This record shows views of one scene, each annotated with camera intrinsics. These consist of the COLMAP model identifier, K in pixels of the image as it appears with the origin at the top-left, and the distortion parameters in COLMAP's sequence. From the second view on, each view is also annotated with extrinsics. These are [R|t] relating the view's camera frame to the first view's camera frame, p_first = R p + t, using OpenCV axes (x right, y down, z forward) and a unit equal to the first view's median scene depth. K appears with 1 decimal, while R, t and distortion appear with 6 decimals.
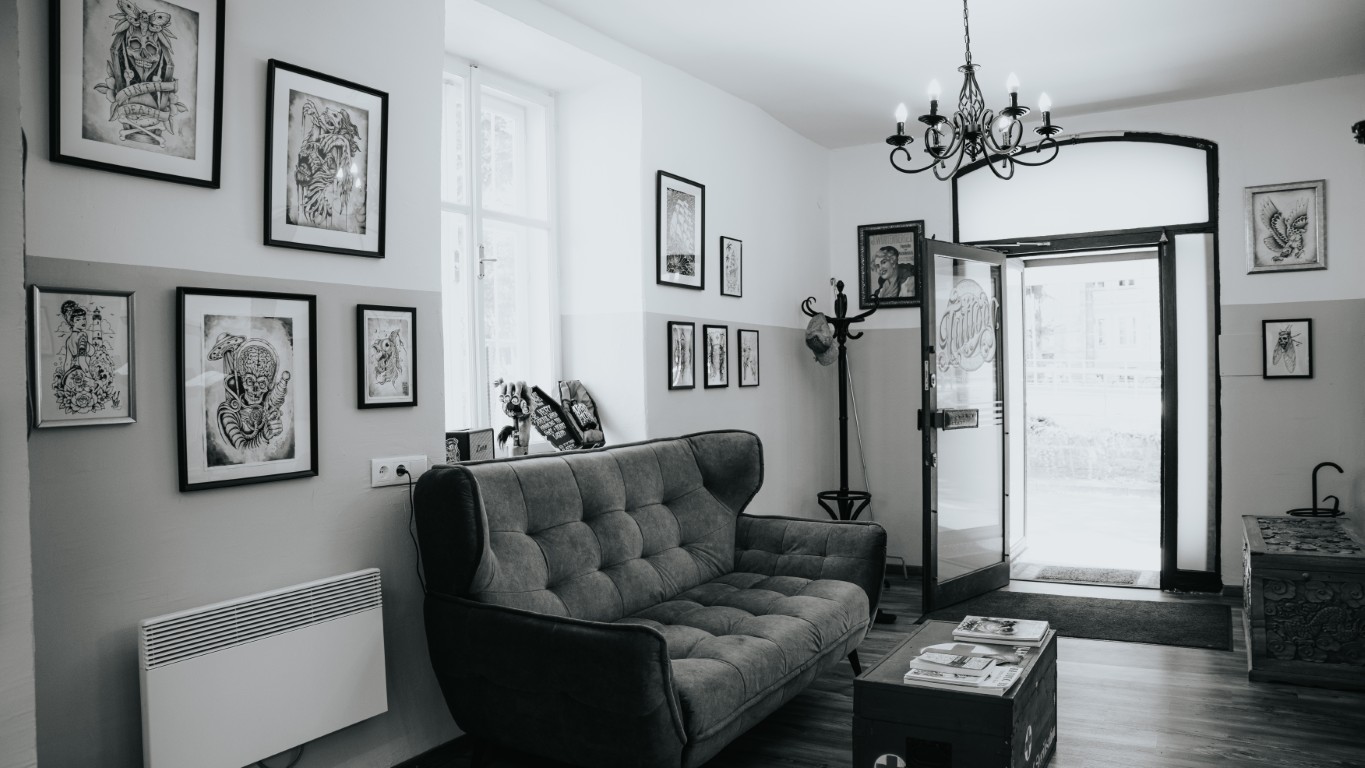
lens RADIAL K [[957.4, 0, 682.5], [0, 957.4, 384.0], [0, 0, 1]] dist [-0.190214, 0.154537]
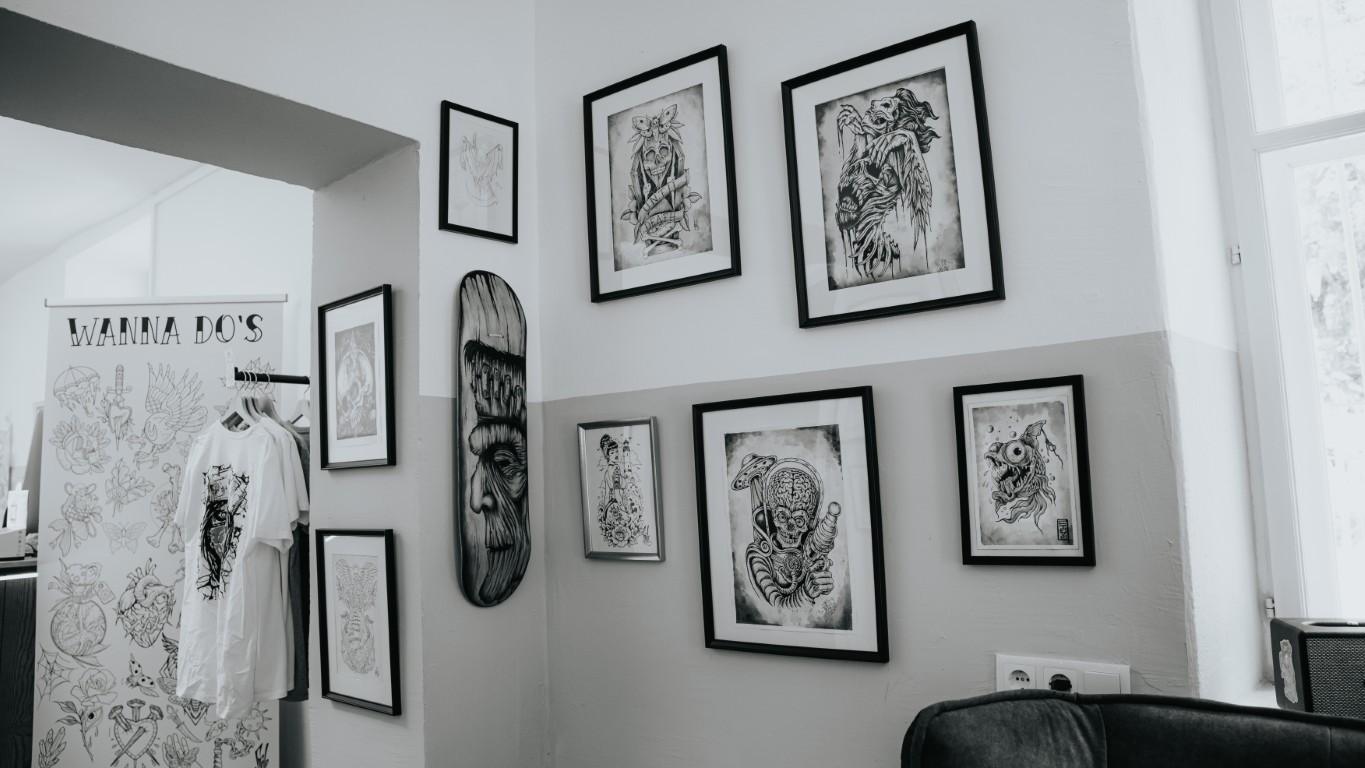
lens RADIAL K [[957.4, 0, 682.5], [0, 957.4, 384.0], [0, 0, 1]] dist [-0.190214, 0.154537]
pose [[-0.151813, -0.081227, -0.985066, 0.309168], [0.025181, 0.995976, -0.086008, -0.045695], [0.988088, -0.037862, -0.149157, 1.046237]]
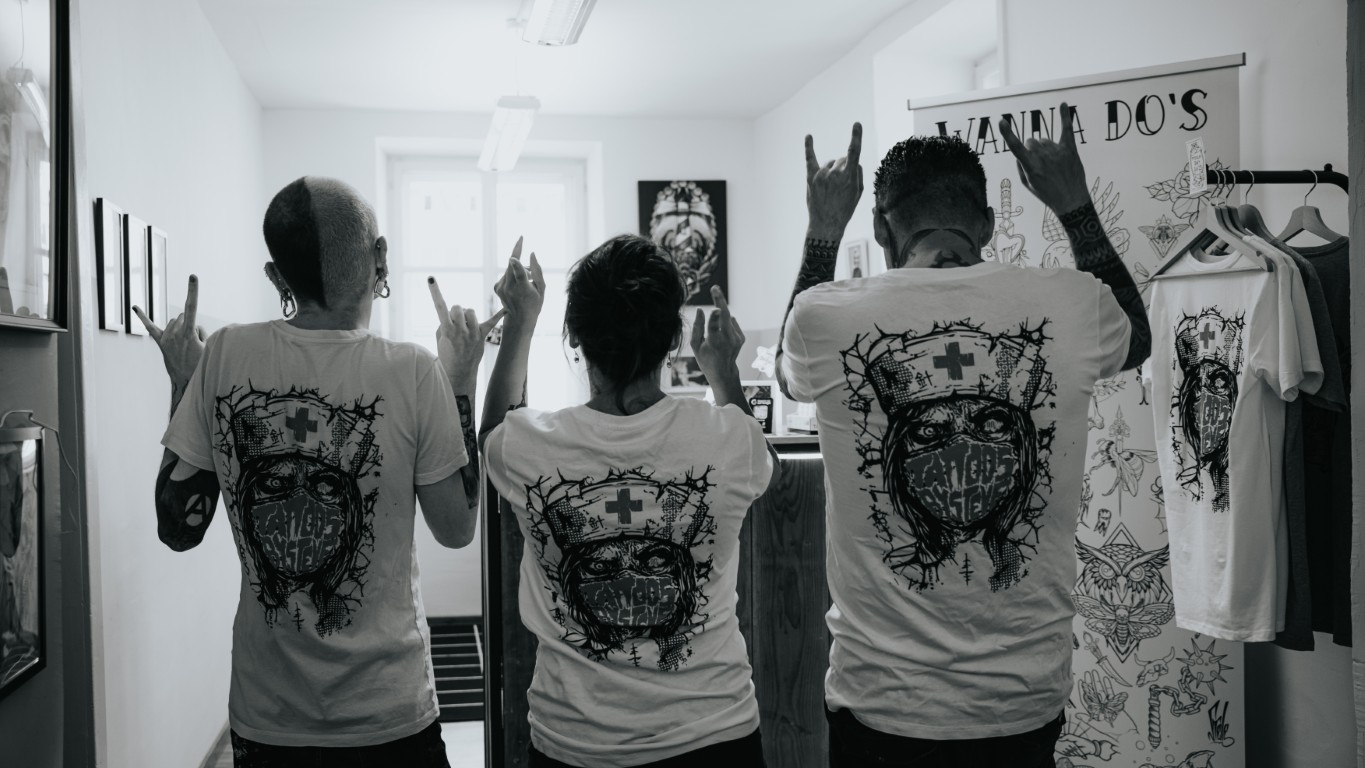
lens RADIAL K [[1330.1, 0, 682.5], [0, 1330.1, 384.0], [0, 0, 1]] dist [0.000304, 0.007212]
pose [[-0.739399, 0.040399, -0.672054, 0.368870], [0.028369, 0.999181, 0.028852, -0.037109], [0.672669, 0.002267, -0.739940, 0.884890]]
